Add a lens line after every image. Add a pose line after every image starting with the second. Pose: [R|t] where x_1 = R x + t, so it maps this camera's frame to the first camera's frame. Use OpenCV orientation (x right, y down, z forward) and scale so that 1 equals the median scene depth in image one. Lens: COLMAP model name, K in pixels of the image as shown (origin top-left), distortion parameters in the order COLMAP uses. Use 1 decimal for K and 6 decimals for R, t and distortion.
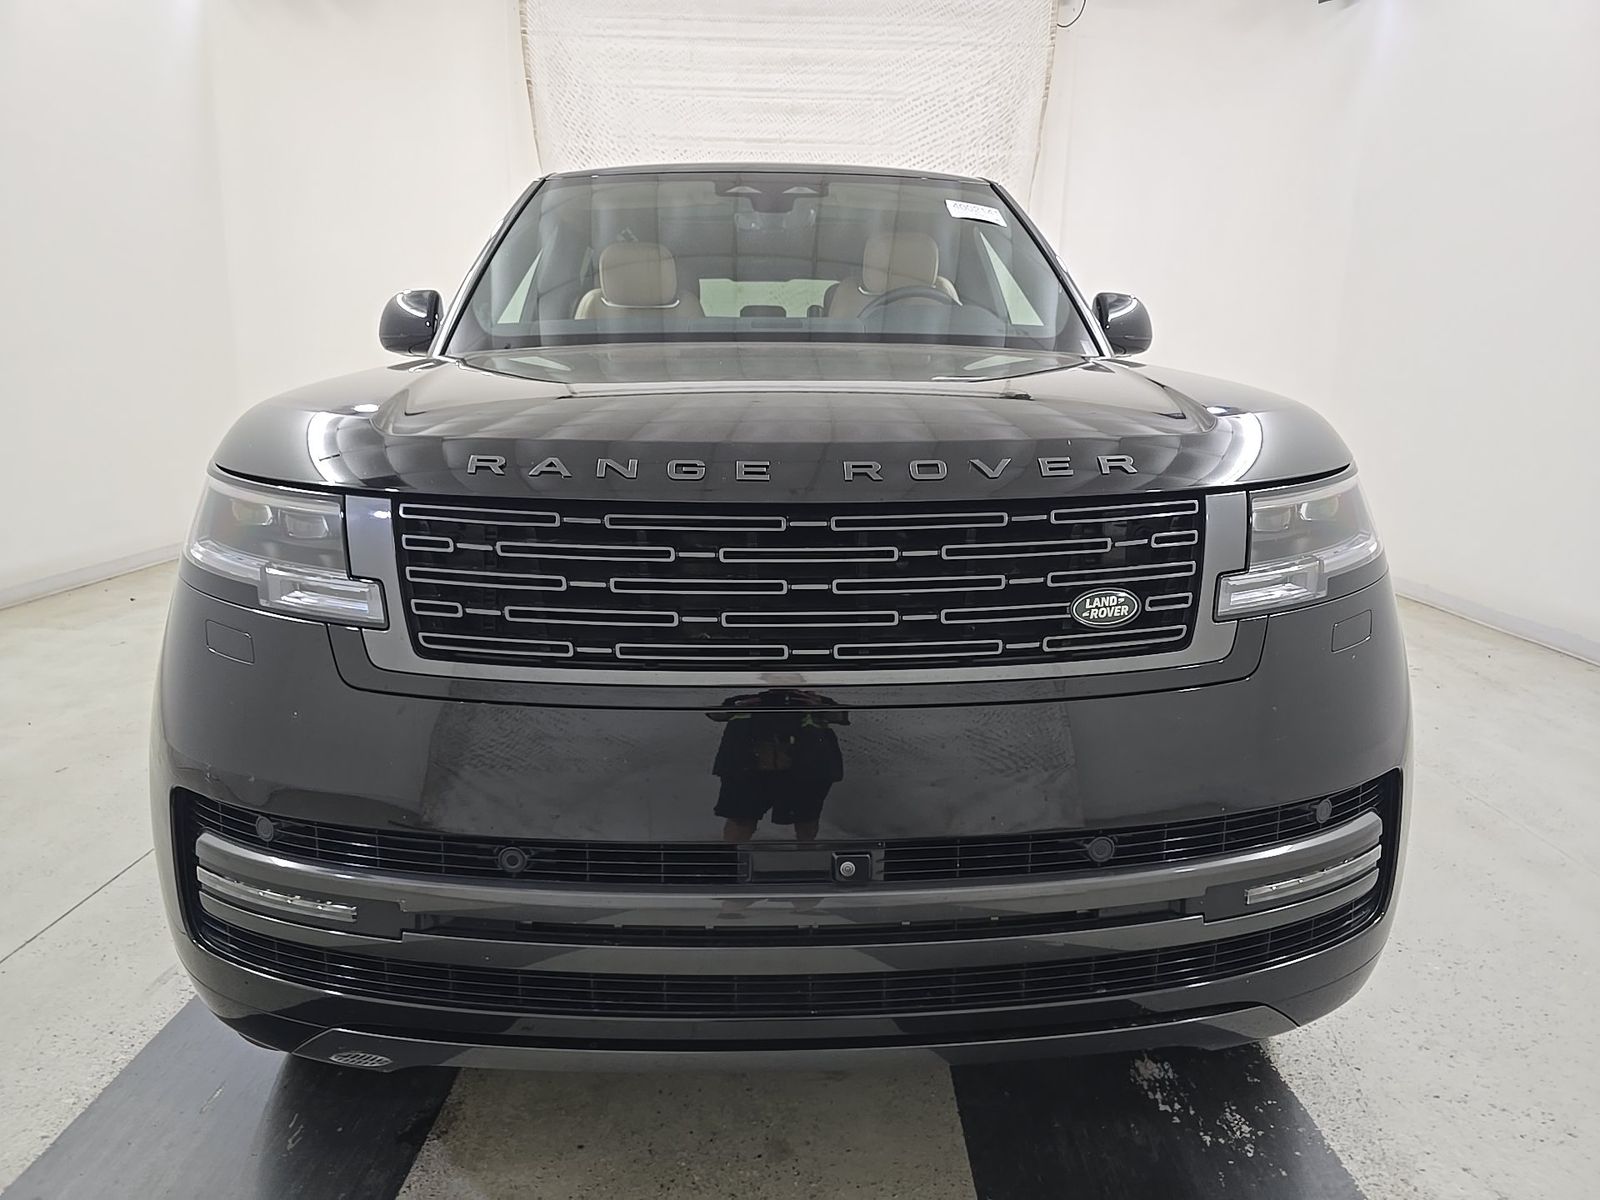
lens RADIAL K [[1108.1, 0, 800.0], [0, 1108.1, 600.0], [0, 0, 1]] dist [0.039562, -0.041353]
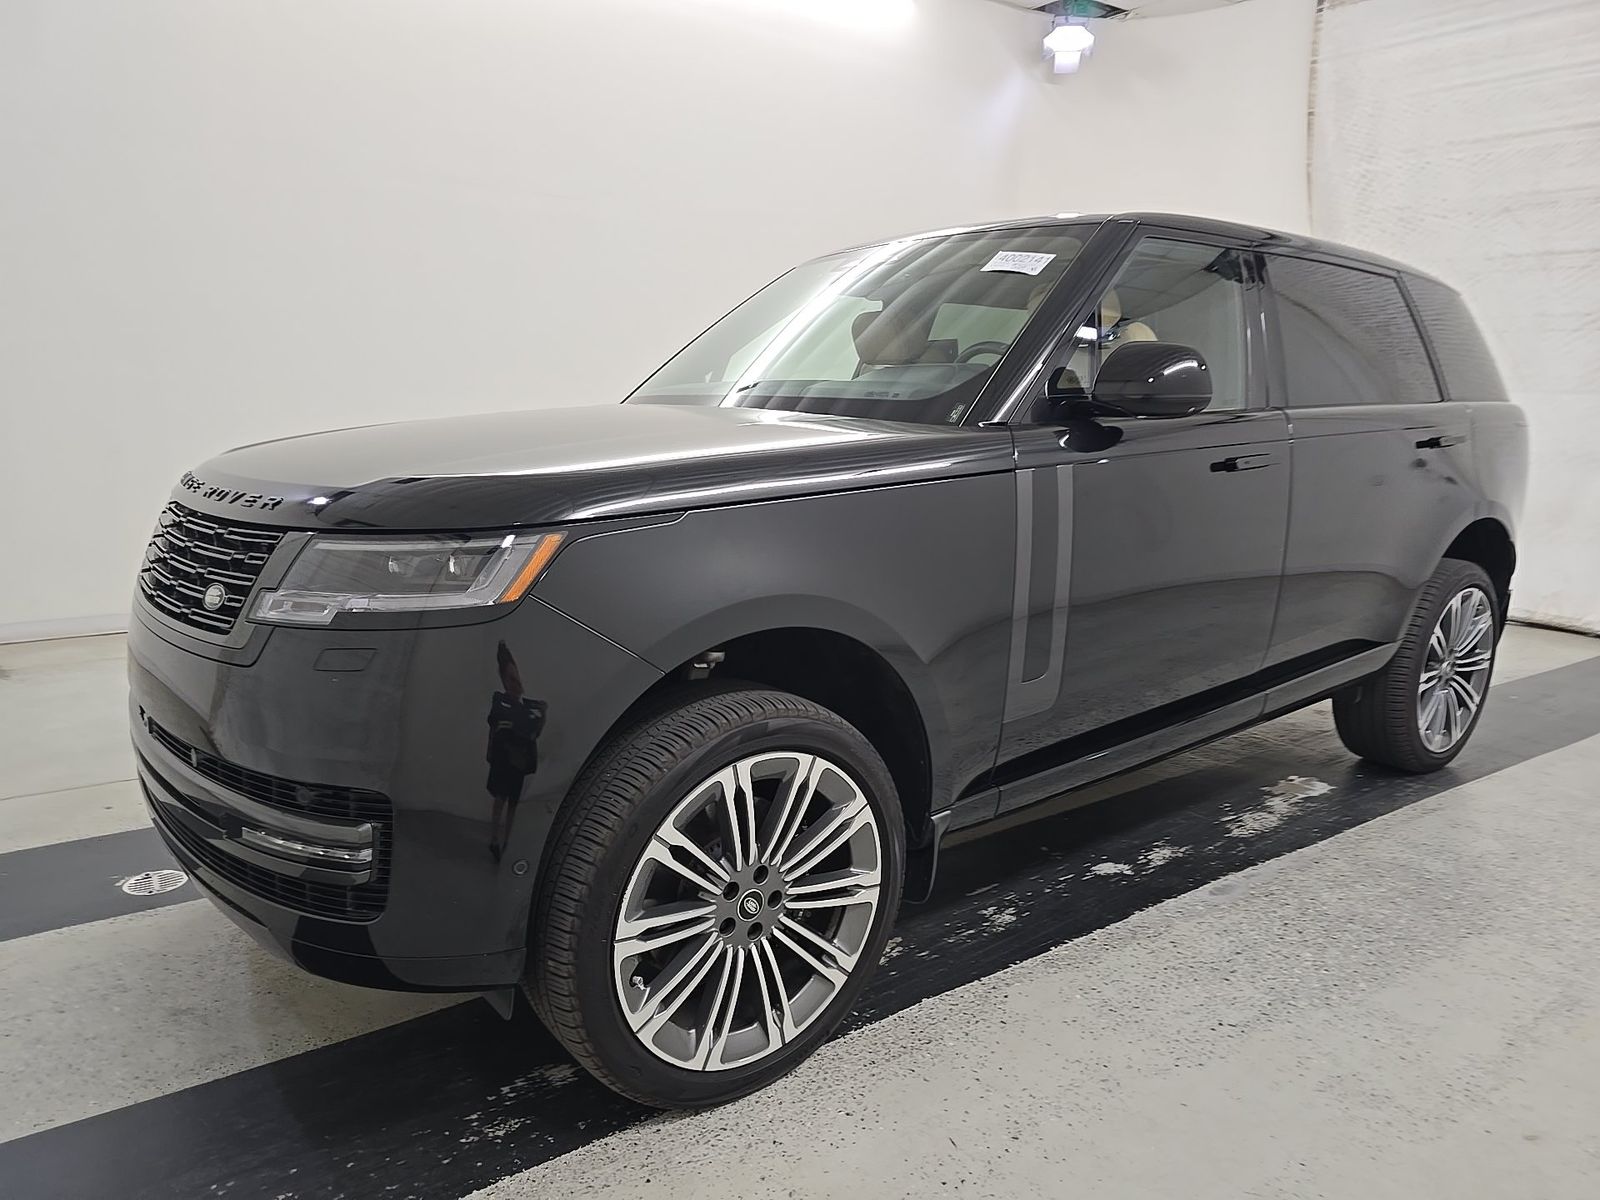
lens RADIAL K [[1108.1, 0, 800.0], [0, 1108.1, 600.0], [0, 0, 1]] dist [0.039562, -0.041353]
pose [[0.565014, 0.146902, -0.811898, 1.329344], [-0.171244, 0.983474, 0.058775, -0.144507], [0.807115, 0.105824, 0.580833, 0.536049]]
